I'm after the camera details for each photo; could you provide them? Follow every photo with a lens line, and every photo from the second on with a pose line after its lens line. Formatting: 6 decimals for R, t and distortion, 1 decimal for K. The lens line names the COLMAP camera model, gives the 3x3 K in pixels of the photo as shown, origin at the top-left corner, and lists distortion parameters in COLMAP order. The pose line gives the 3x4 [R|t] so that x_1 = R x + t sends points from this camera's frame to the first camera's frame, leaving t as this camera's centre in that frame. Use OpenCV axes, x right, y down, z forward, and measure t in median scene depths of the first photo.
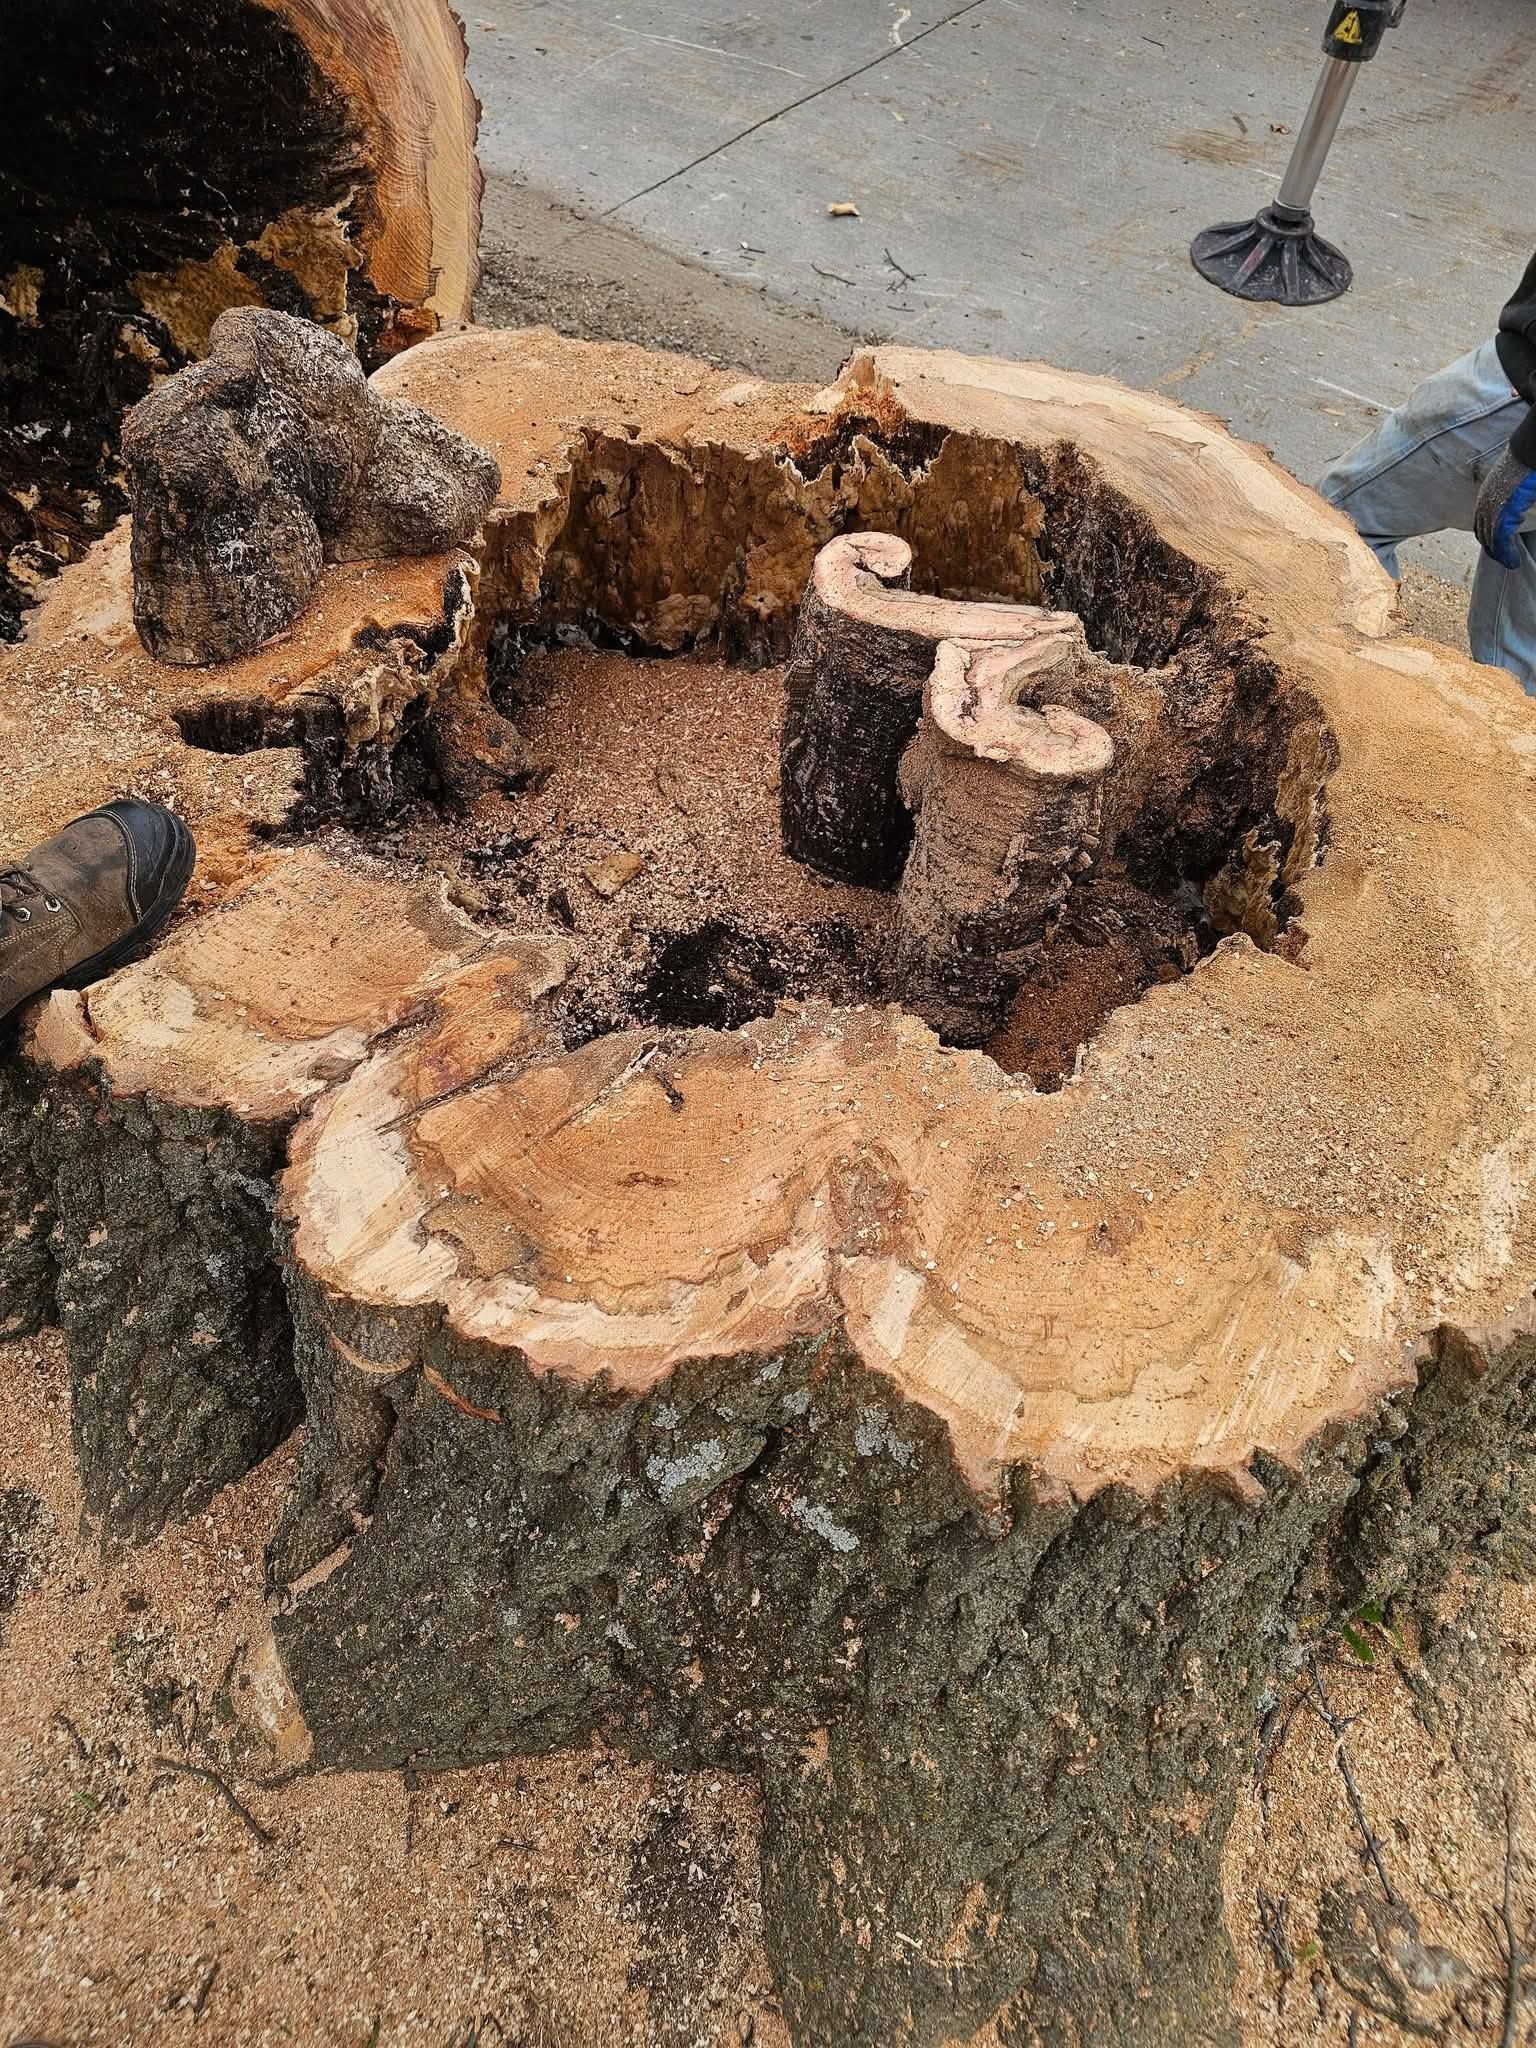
lens RADIAL K [[1315.7, 0, 814.3], [0, 1315.7, 983.1], [0, 0, 1]] dist [0.049964, -0.036042]
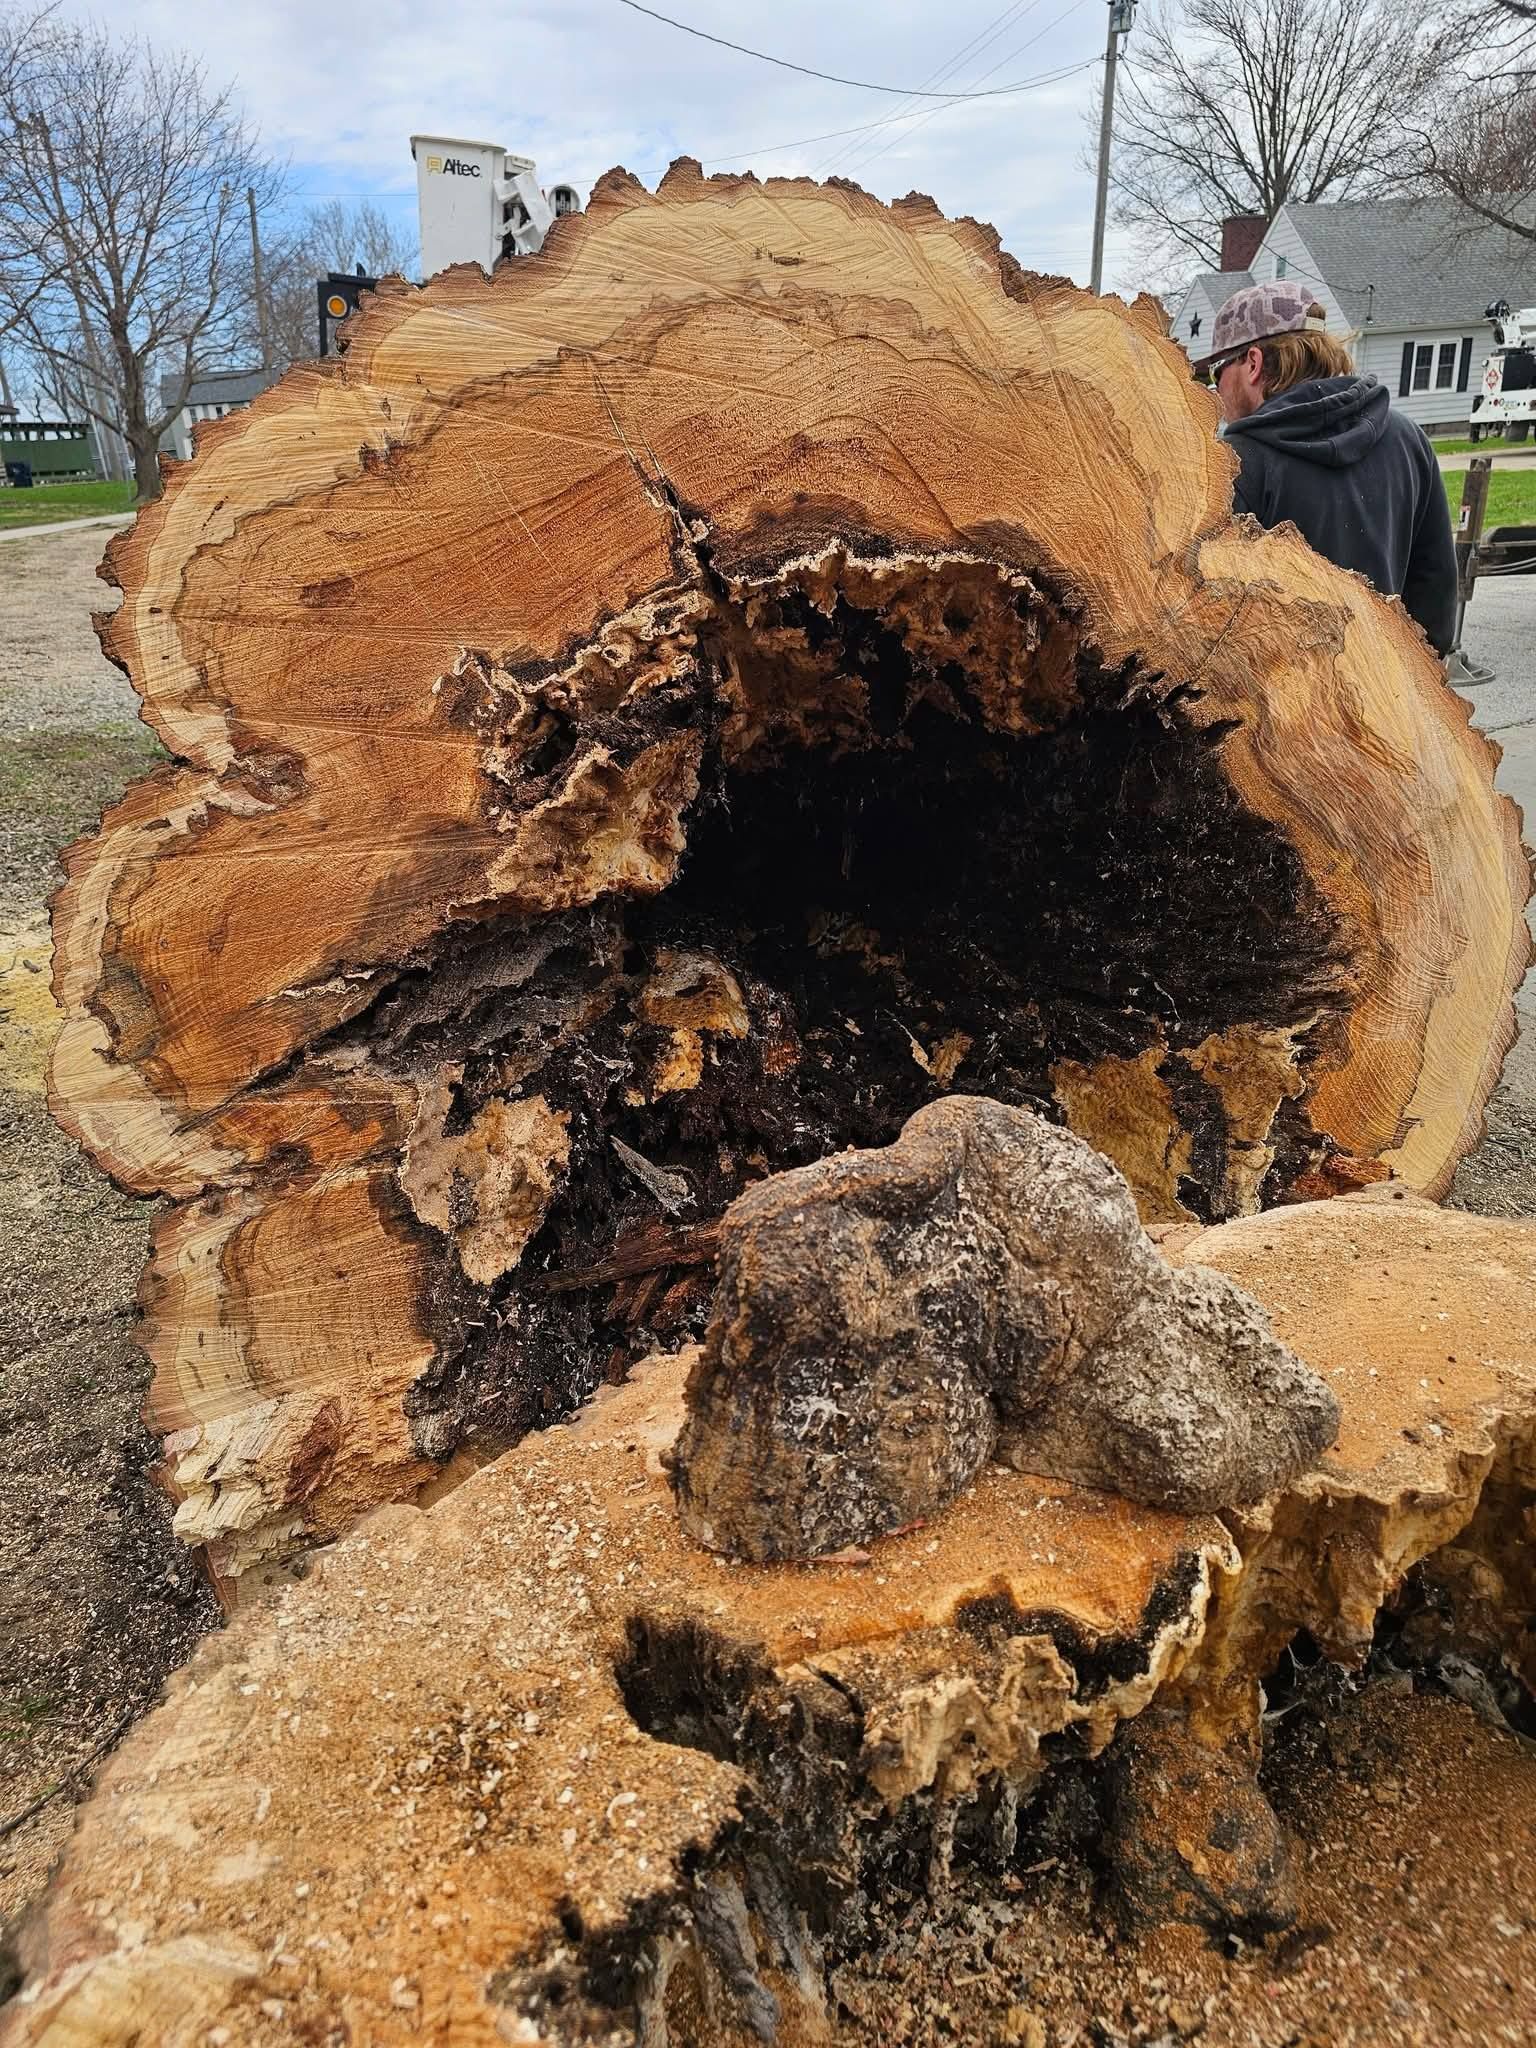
lens RADIAL K [[1315.7, 0, 814.3], [0, 1315.7, 983.1], [0, 0, 1]] dist [0.049964, -0.036042]
pose [[0.707591, 0.123518, -0.695743, -0.019362], [-0.483250, 0.802943, -0.348930, -0.233113], [0.515542, 0.583118, 0.627845, 0.419702]]
